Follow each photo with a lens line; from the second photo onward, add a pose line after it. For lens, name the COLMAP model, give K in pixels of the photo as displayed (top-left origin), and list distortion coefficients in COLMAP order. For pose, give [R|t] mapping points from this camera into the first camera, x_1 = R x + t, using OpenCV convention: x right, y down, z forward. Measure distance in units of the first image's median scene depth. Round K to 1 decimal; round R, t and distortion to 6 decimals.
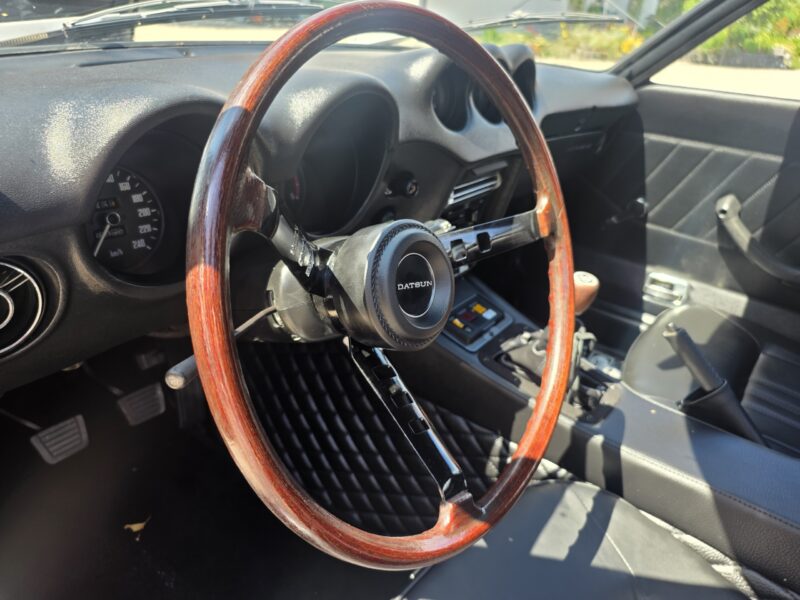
lens RADIAL K [[550.1, 0, 389.7], [0, 550.1, 283.8], [0, 0, 1]] dist [-0.002307, -0.006277]
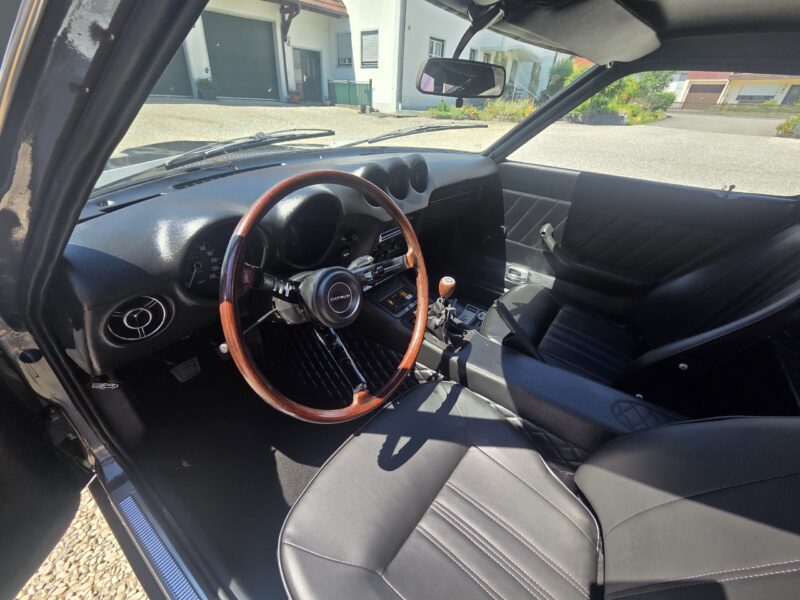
lens RADIAL K [[336.7, 0, 400.0], [0, 336.7, 300.0], [0, 0, 1]] dist [0.016142, -0.020675]
pose [[0.999294, -0.033493, 0.017050, 0.162141], [0.031341, 0.993015, 0.113749, -0.082373], [-0.020741, -0.113135, 0.993363, -0.199999]]
